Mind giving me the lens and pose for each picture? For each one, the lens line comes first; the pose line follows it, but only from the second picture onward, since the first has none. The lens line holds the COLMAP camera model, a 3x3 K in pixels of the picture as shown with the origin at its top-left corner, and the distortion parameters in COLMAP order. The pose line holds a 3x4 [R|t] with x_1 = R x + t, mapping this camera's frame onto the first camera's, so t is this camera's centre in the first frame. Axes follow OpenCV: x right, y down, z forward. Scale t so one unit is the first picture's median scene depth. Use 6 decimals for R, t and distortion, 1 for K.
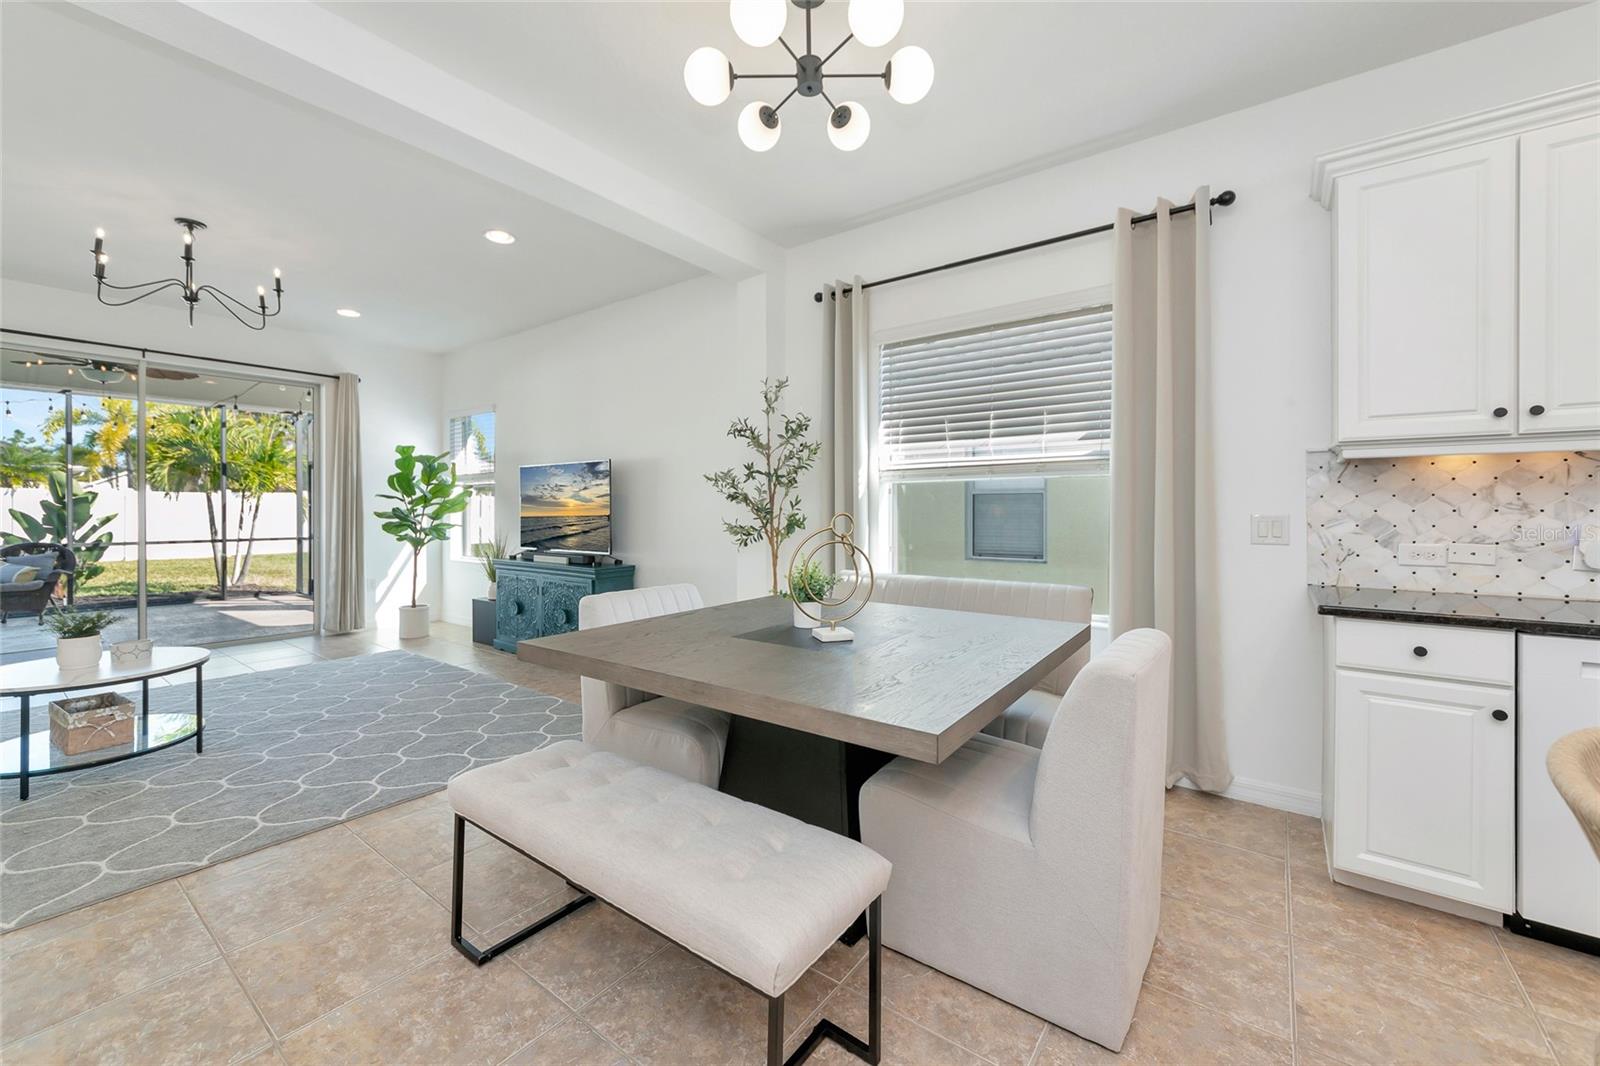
lens RADIAL K [[638.7, 0, 793.0], [0, 638.7, 509.4], [0, 0, 1]] dist [-0.010086, 0.003543]
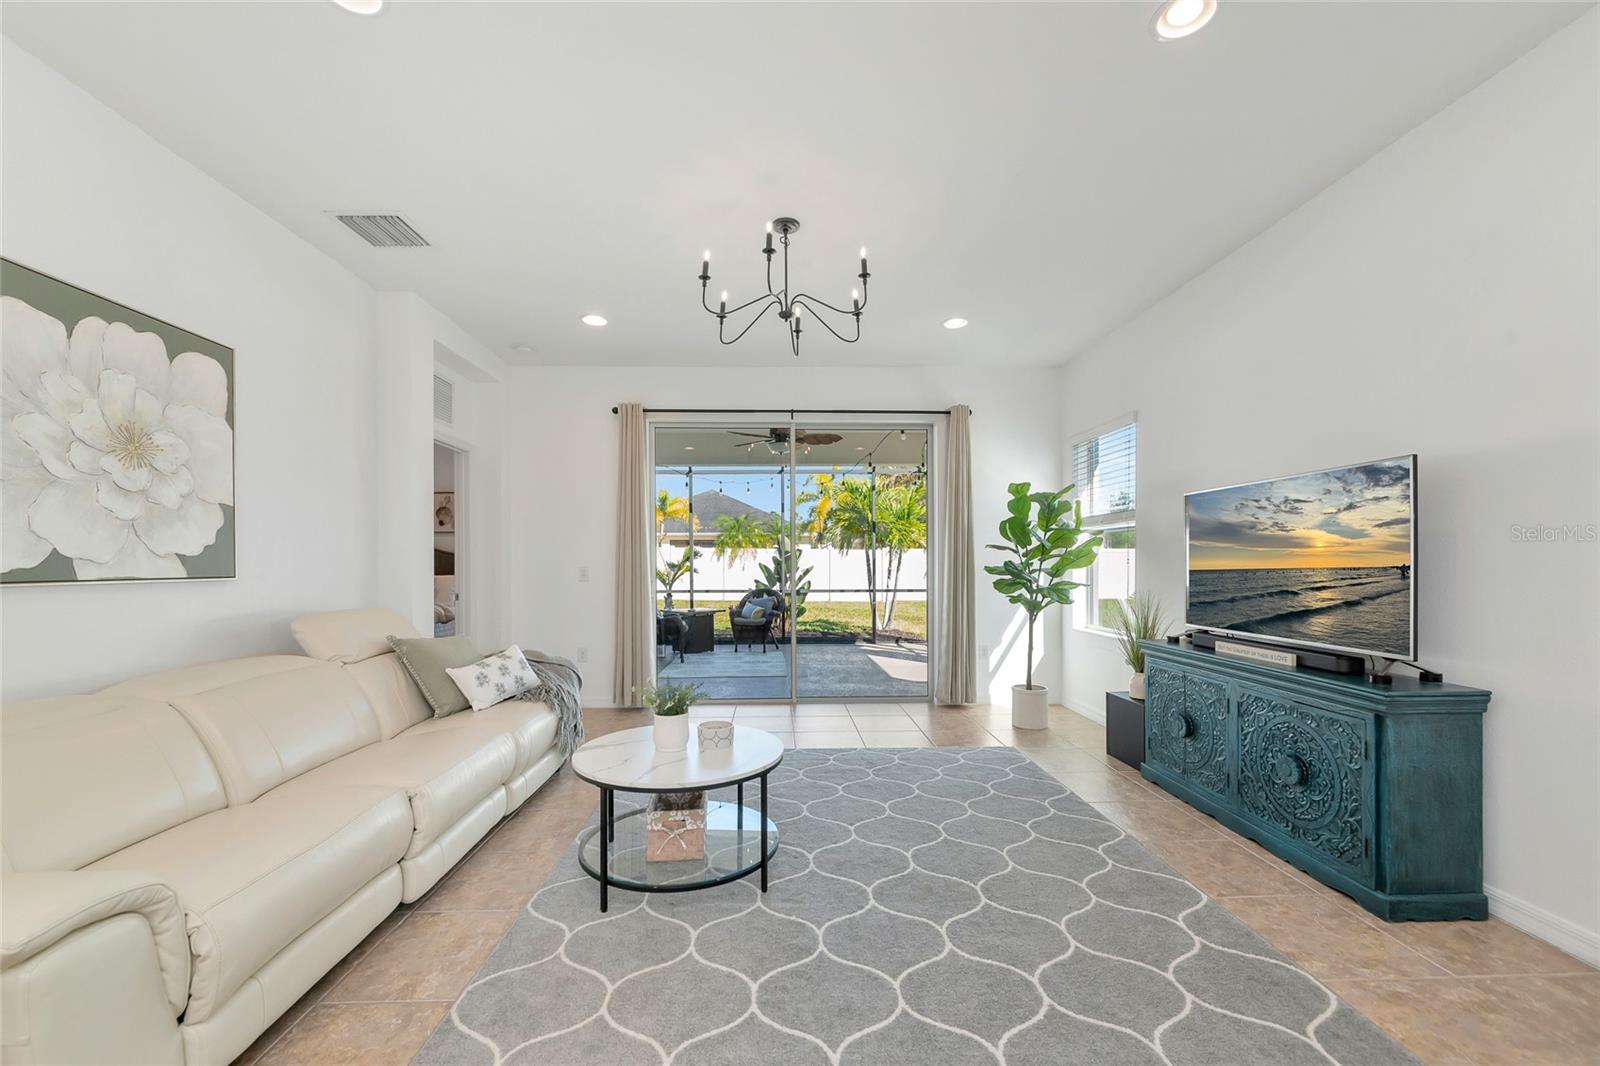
lens RADIAL K [[641.0, 0, 797.1], [0, 641.0, 566.4], [0, 0, 1]] dist [-0.001183, 0.000092]
pose [[0.633333, 0.003210, -0.773873, -0.271283], [0.001913, 0.999982, 0.005714, -0.001852], [0.773877, -0.005099, 0.633315, 0.457095]]
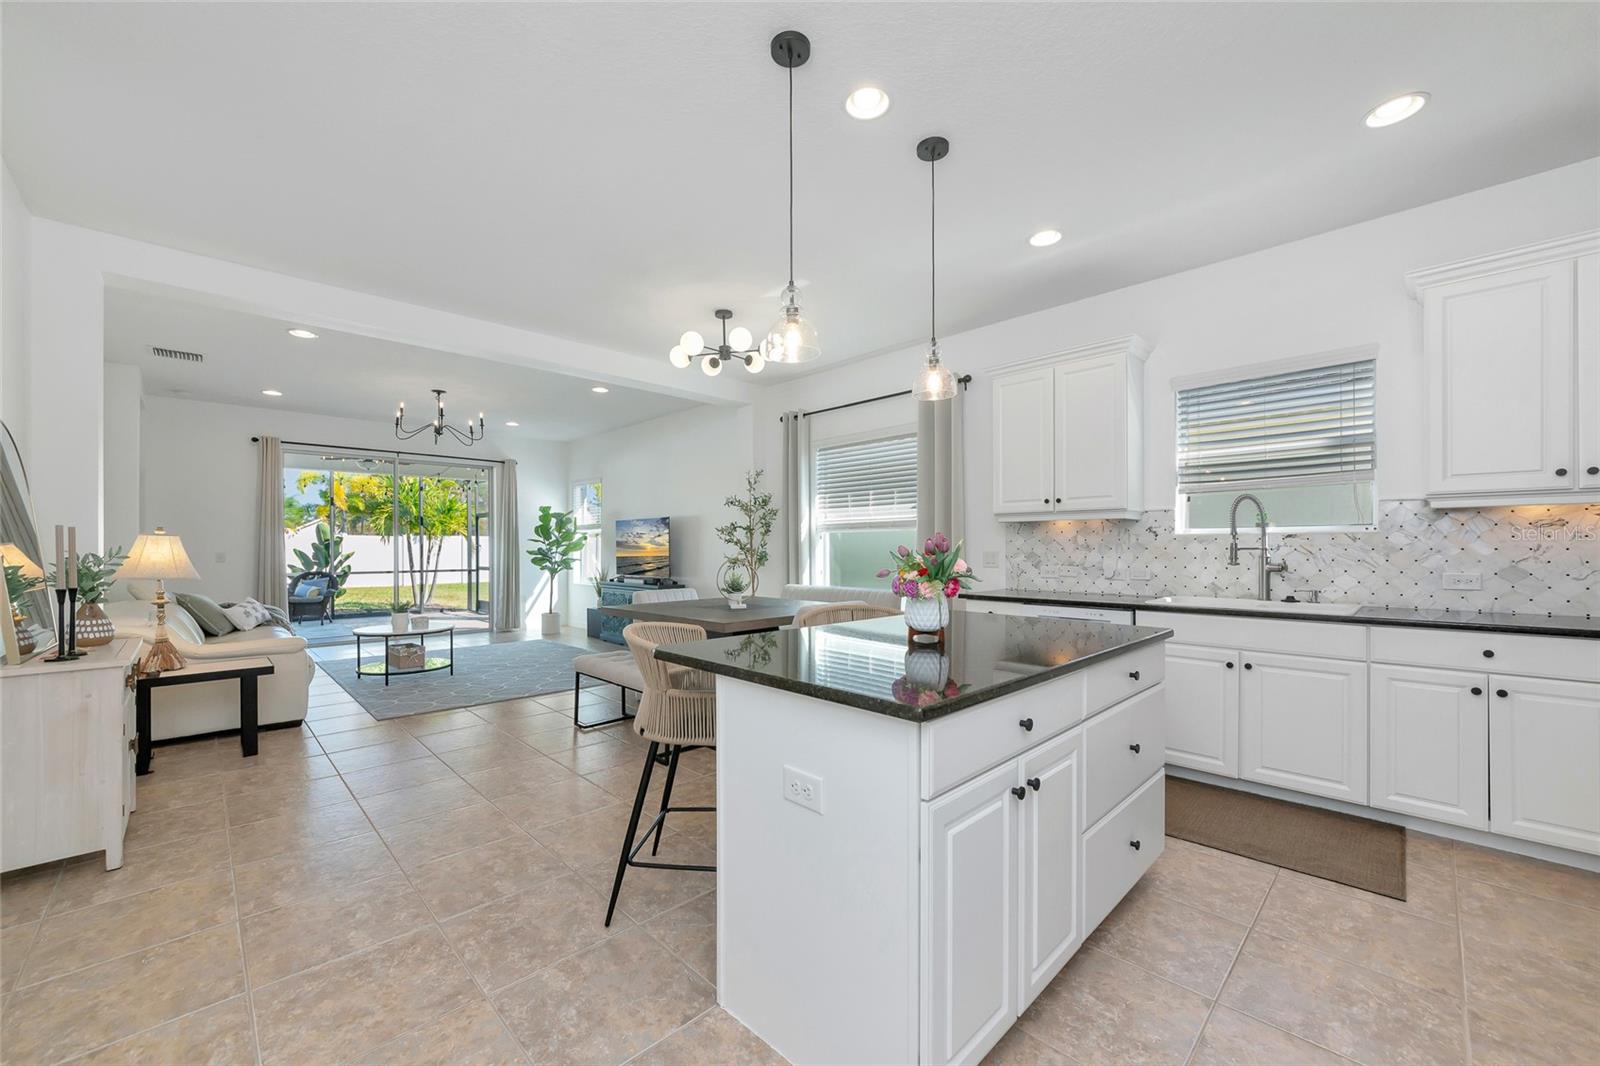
lens RADIAL K [[624.2, 0, 794.2], [0, 624.2, 545.5], [0, 0, 1]] dist [-0.008782, -0.000170]
pose [[0.988307, -0.003168, -0.152444, 0.318104], [0.002658, 0.999990, -0.003547, -0.001732], [0.152454, 0.003100, 0.988306, -0.590960]]
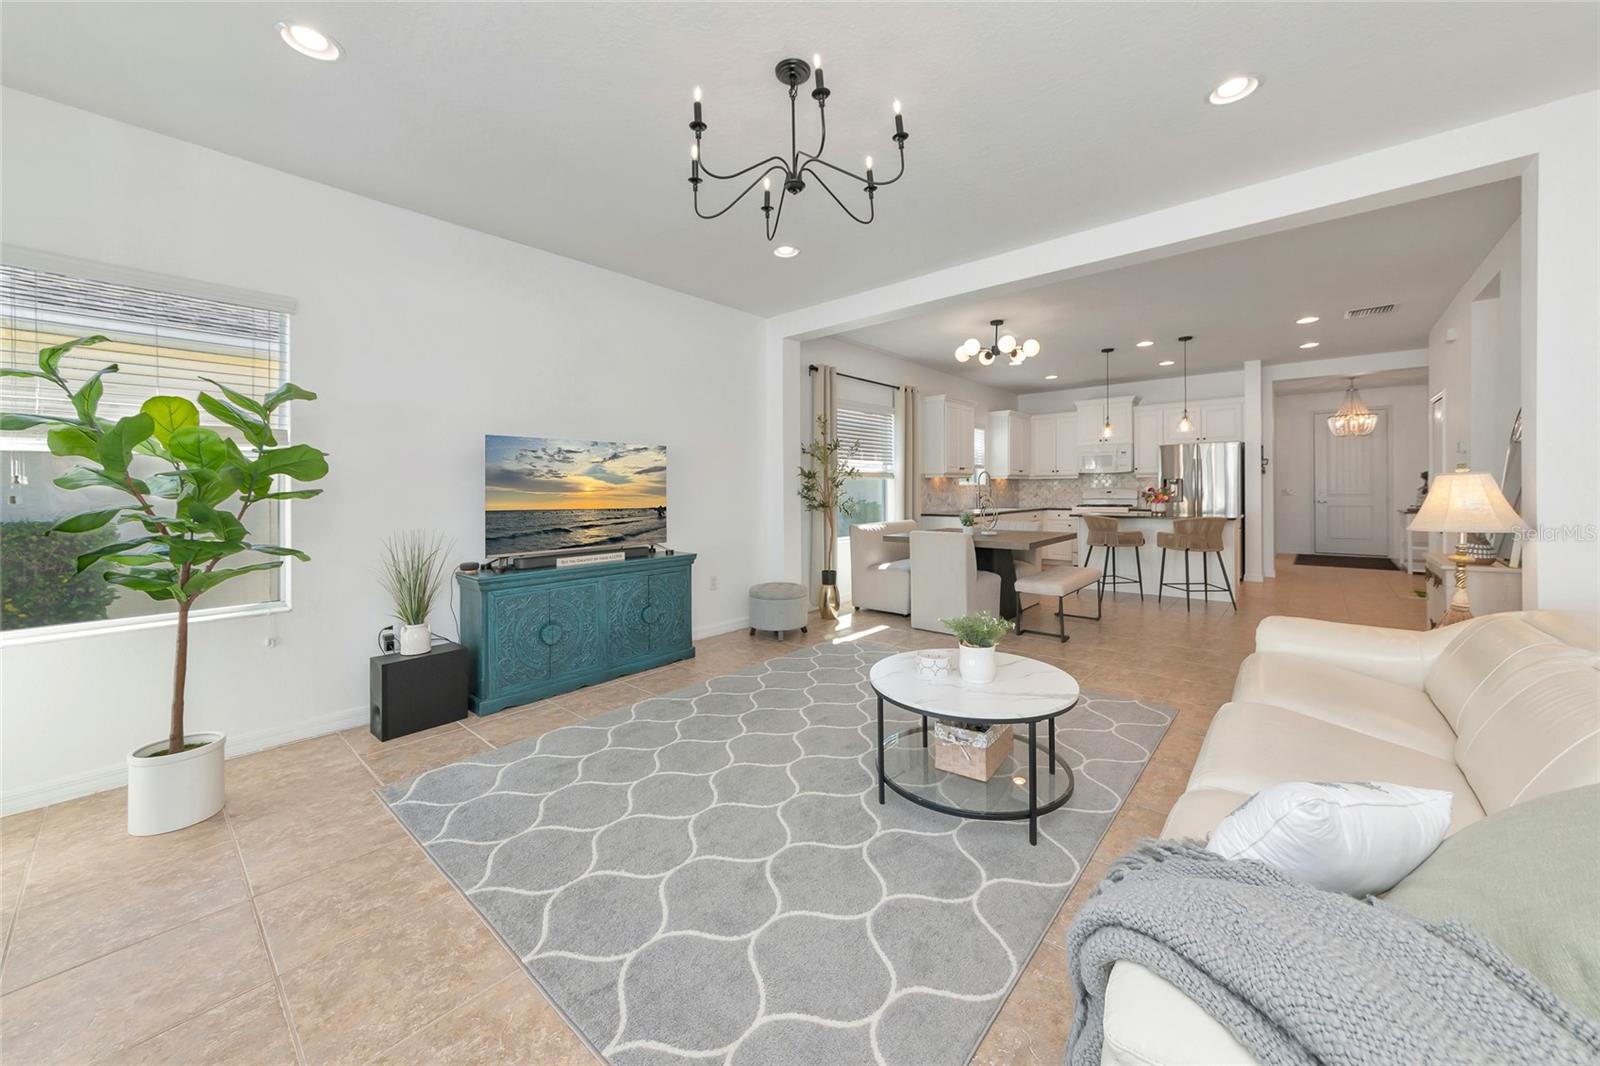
lens RADIAL K [[586.7, 0, 812.5], [0, 586.7, 490.4], [0, 0, 1]] dist [0.008702, -0.000035]
pose [[0.061082, -0.003195, 0.998128, -1.543017], [0.011068, 0.999936, 0.002523, -0.012584], [-0.998071, 0.010893, 0.061114, 0.925772]]
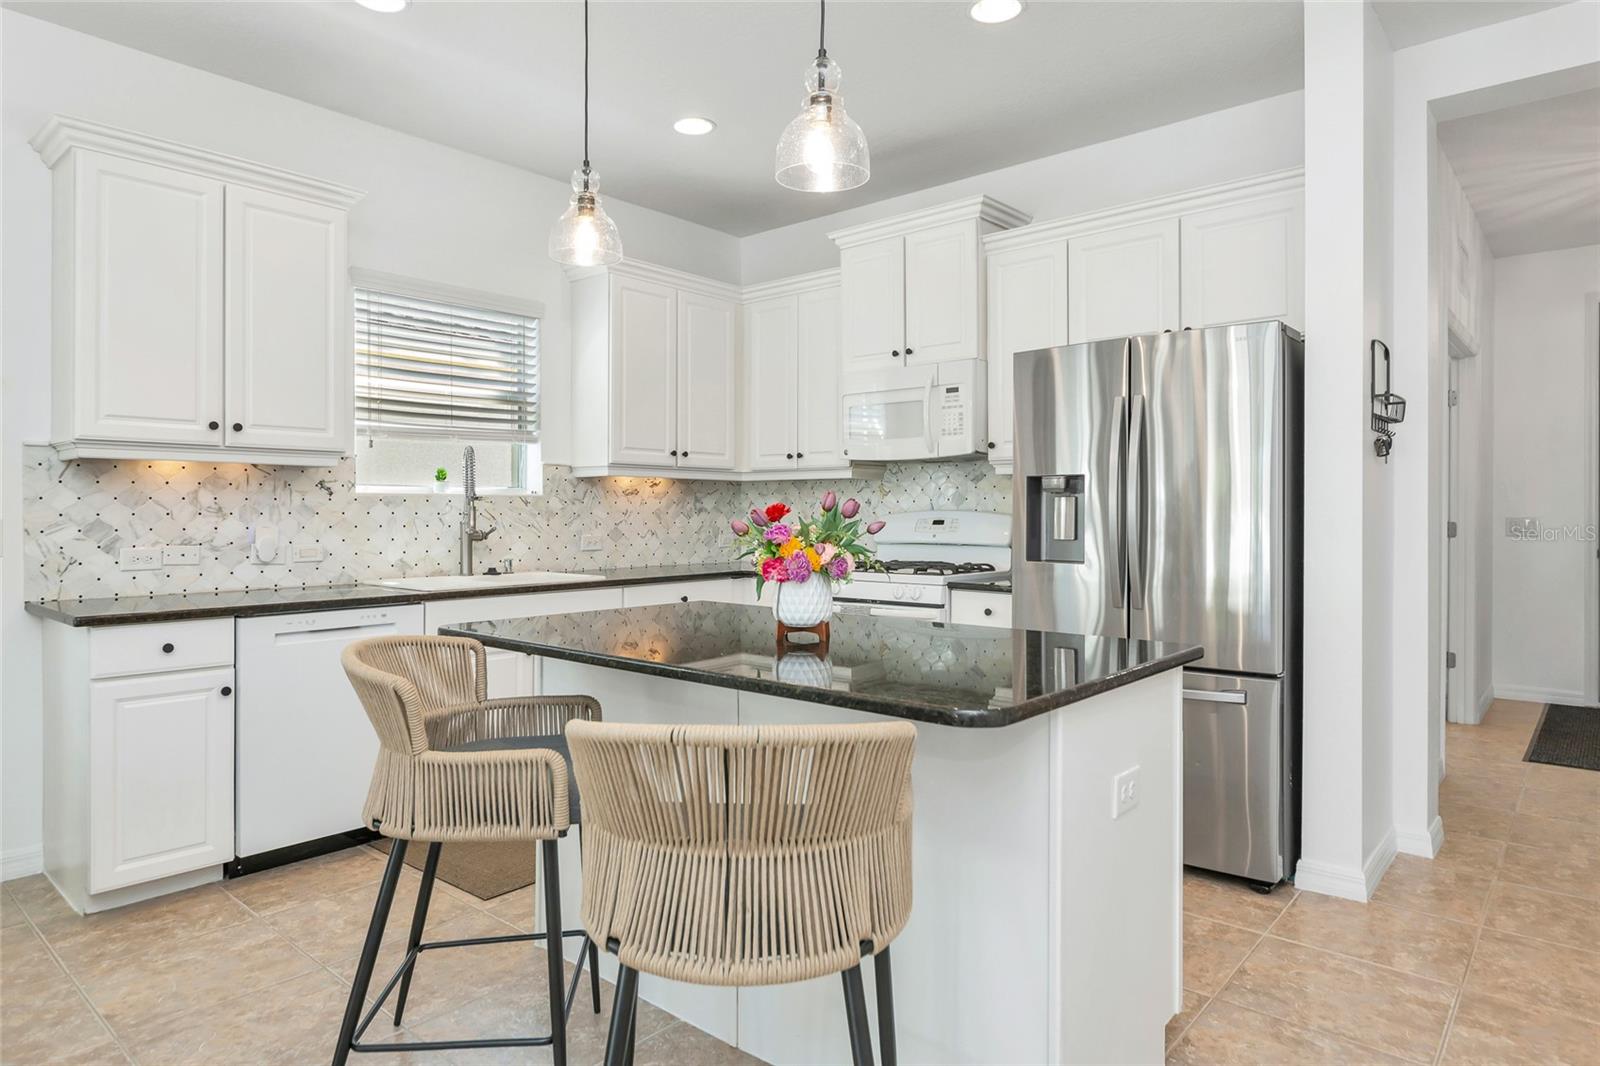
lens RADIAL K [[932.2, 0, 807.2], [0, 932.2, 505.2], [0, 0, 1]] dist [0.005173, -0.013988]
pose [[0.063234, 0.006078, 0.997980, -0.236213], [0.001863, 0.999979, -0.006208, -0.000475], [-0.997997, 0.002252, 0.063221, -0.075241]]
